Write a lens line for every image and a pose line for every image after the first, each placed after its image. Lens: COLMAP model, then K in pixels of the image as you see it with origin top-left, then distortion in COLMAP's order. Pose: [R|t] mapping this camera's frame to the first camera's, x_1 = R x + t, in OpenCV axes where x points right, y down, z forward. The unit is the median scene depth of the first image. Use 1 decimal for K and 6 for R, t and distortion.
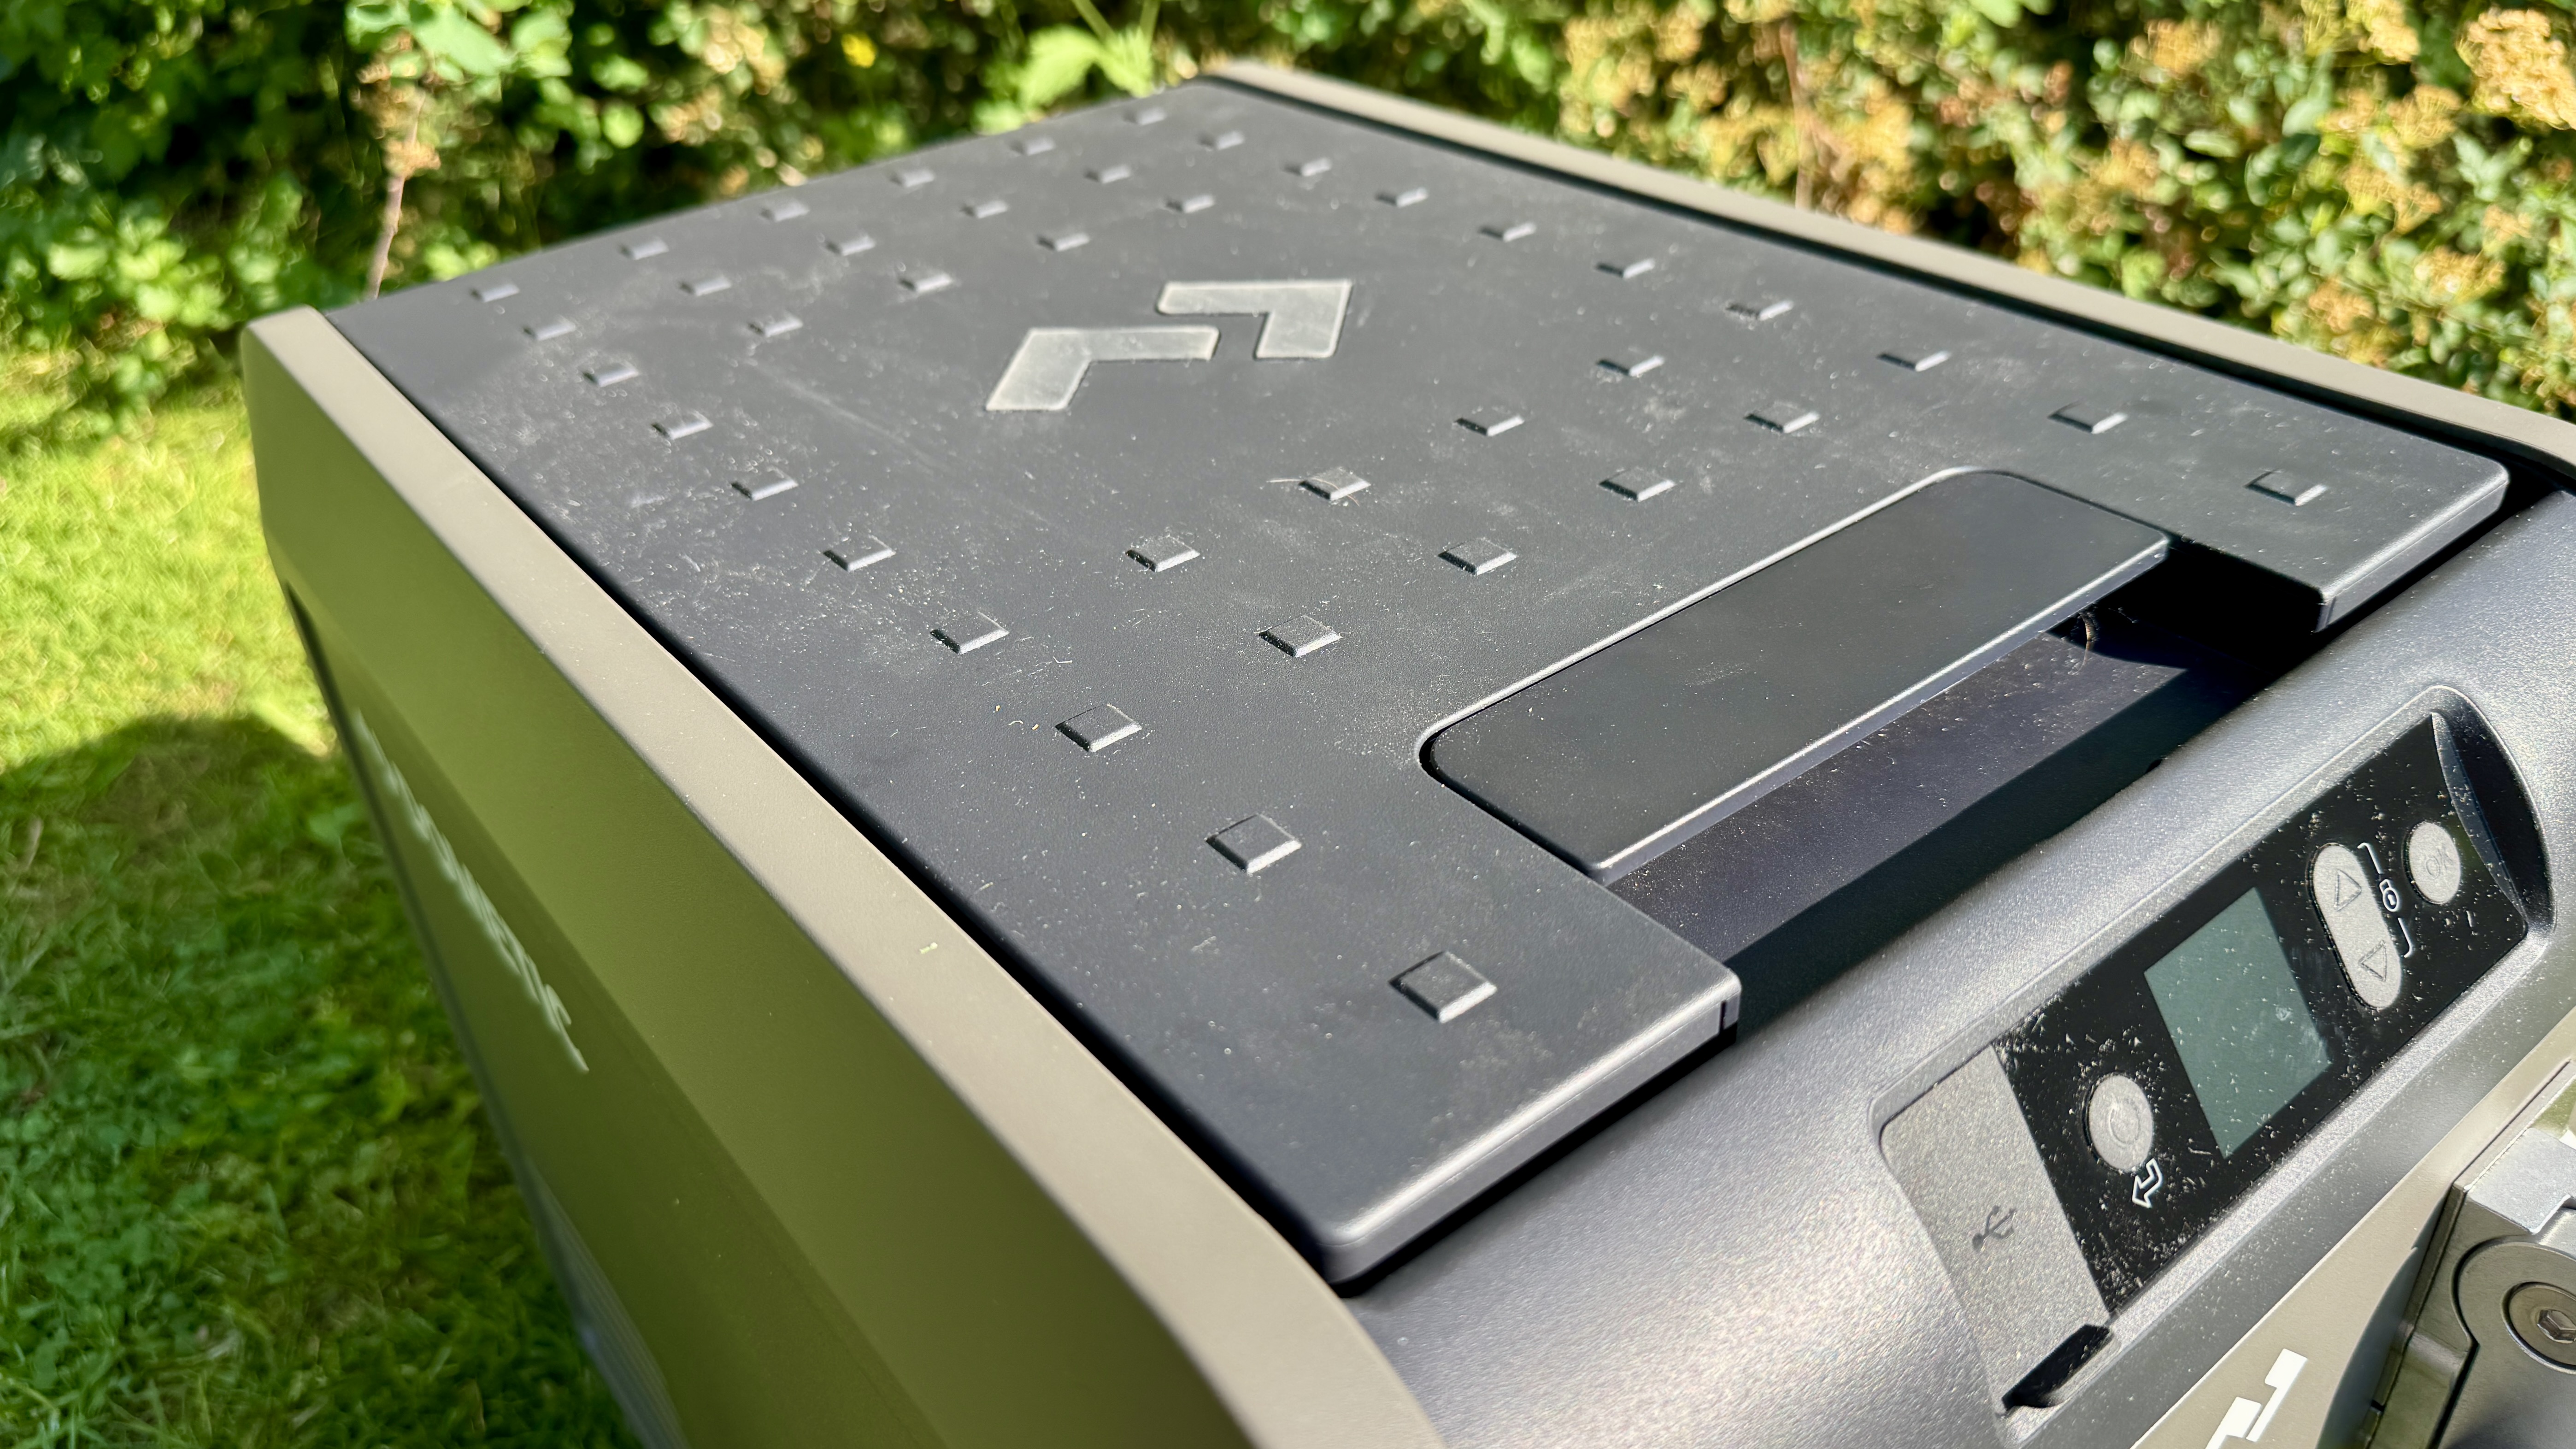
lens RADIAL K [[1952.5, 0, 1264.9], [0, 1952.5, 715.2], [0, 0, 1]] dist [-0.027771, -0.007373]
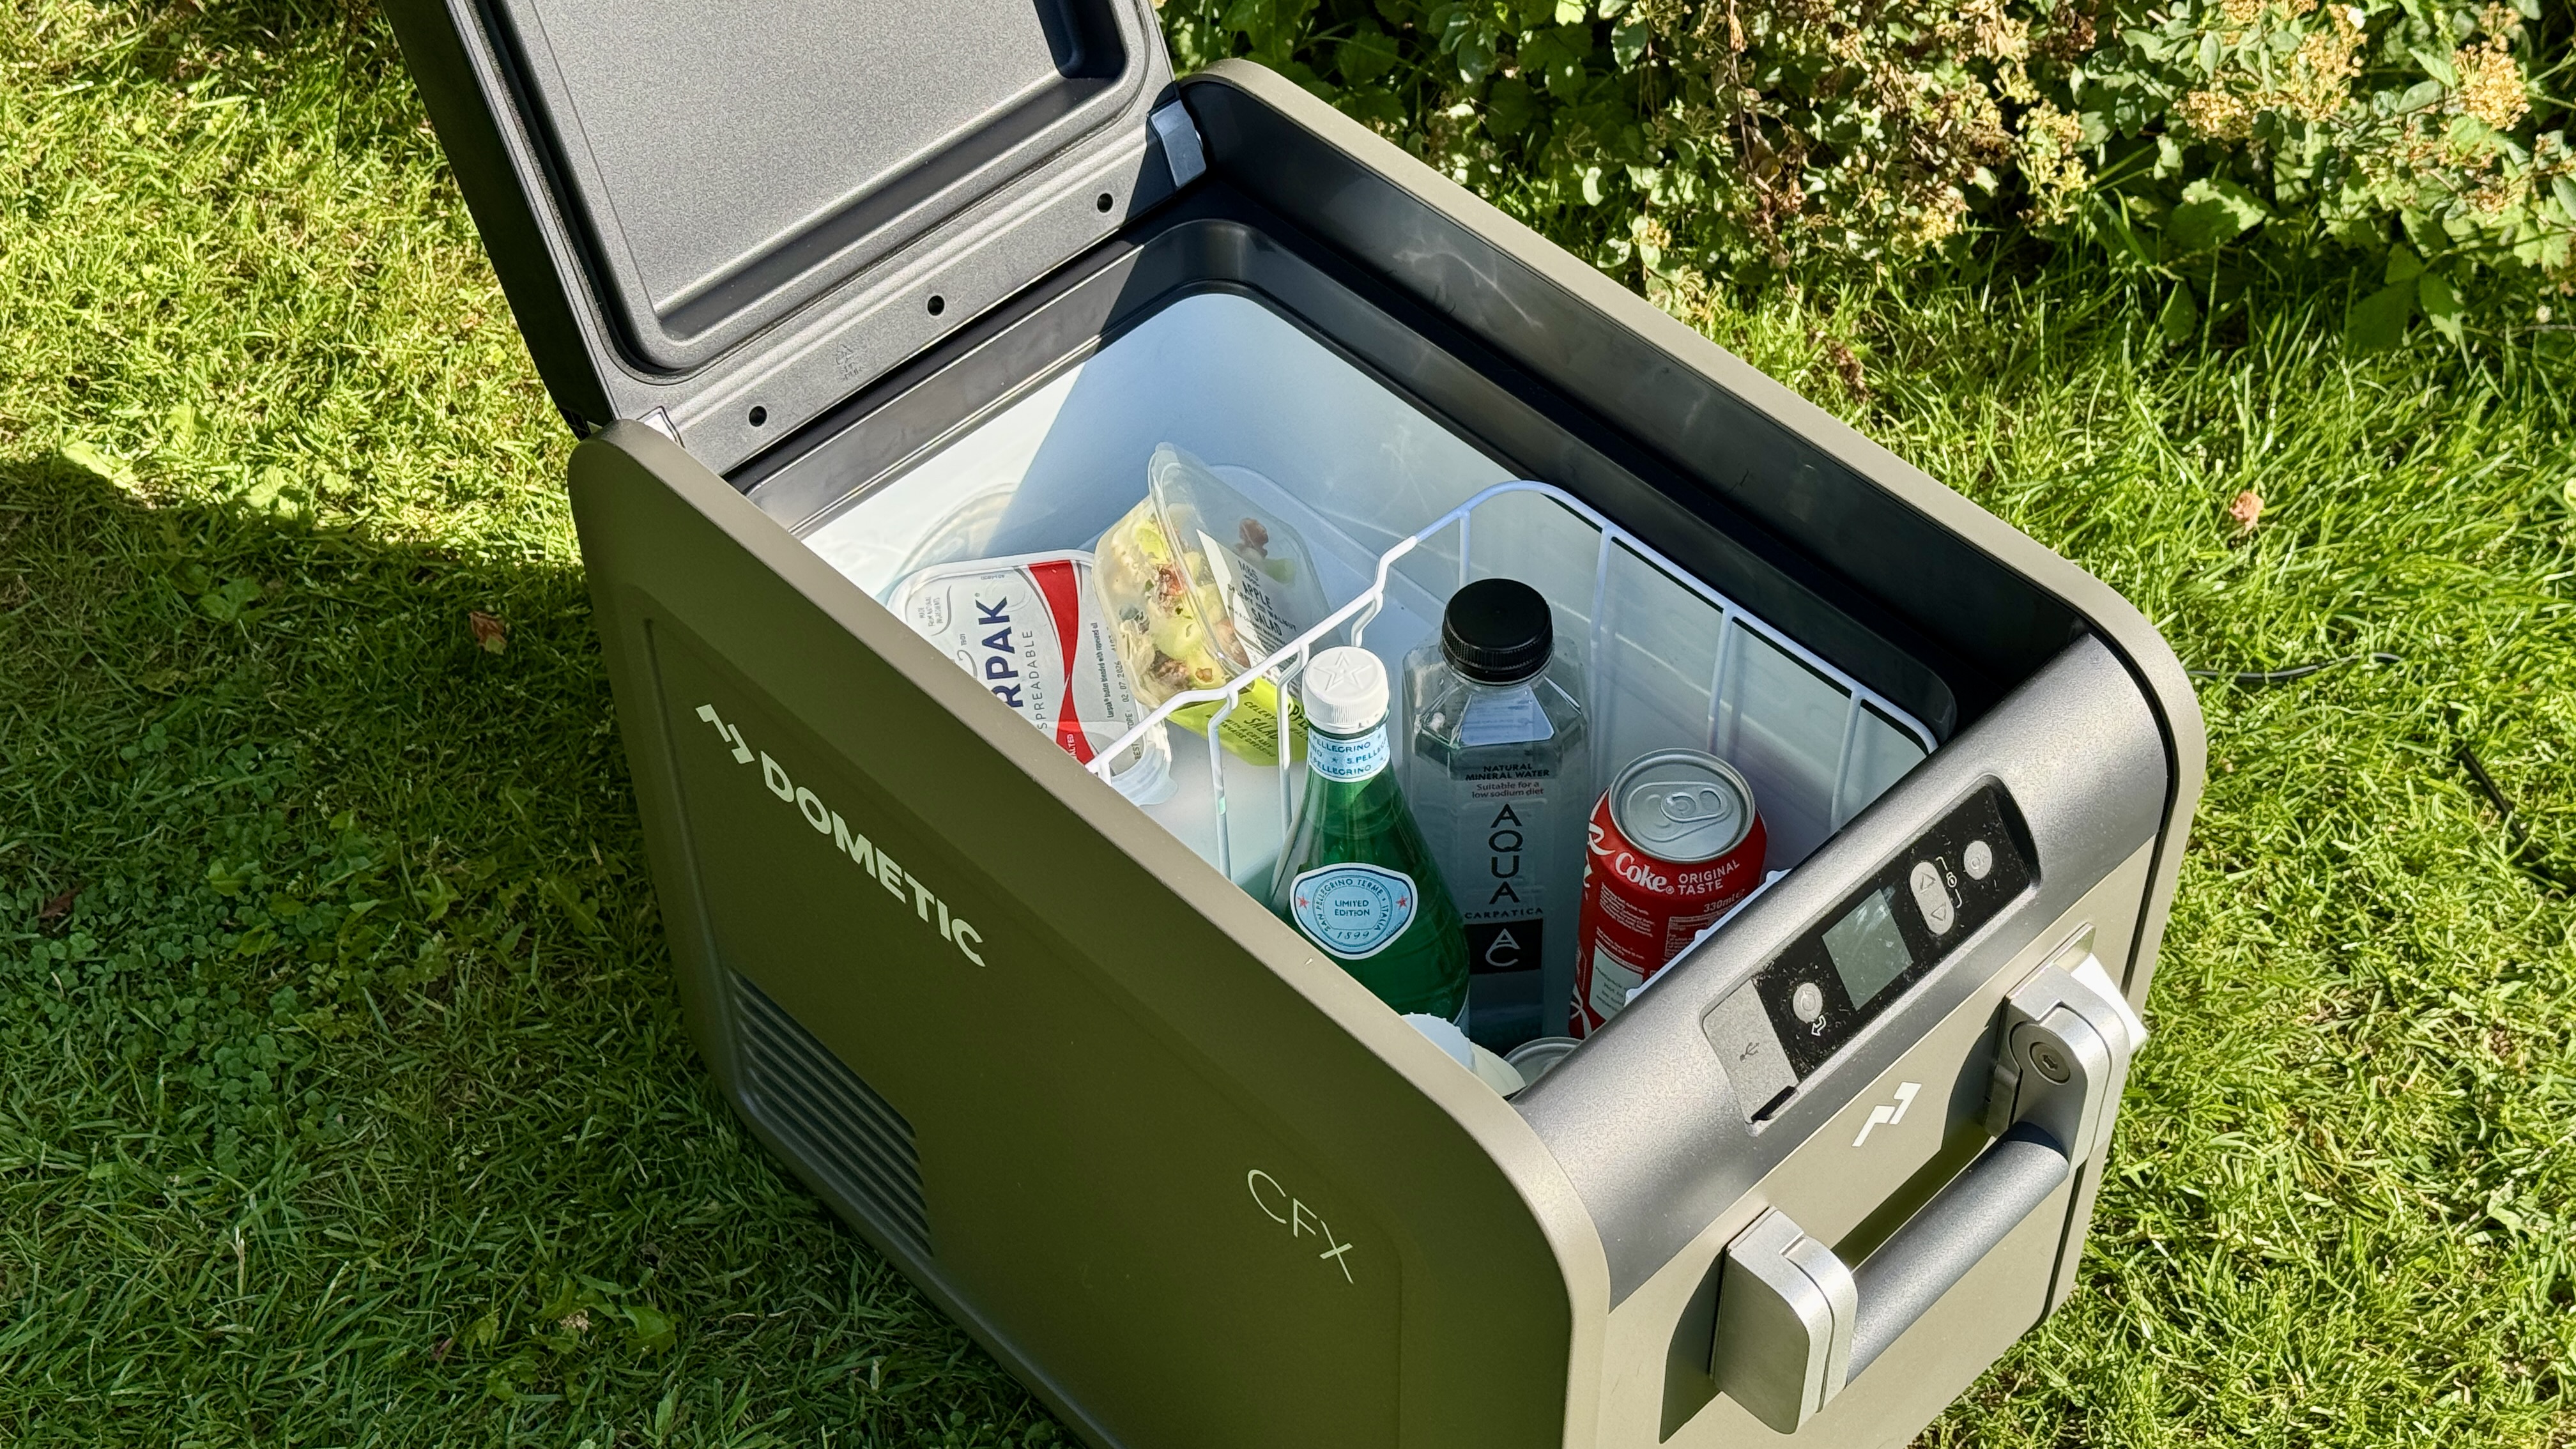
lens RADIAL K [[3509.1, 0, 1288.0], [0, 3509.1, 724.5], [0, 0, 1]] dist [-0.005134, 0.802528]
pose [[0.992821, -0.048800, 0.109199, -0.579571], [0.020887, 0.969690, 0.243444, -1.067883], [-0.117770, -0.239416, 0.963748, -2.700705]]
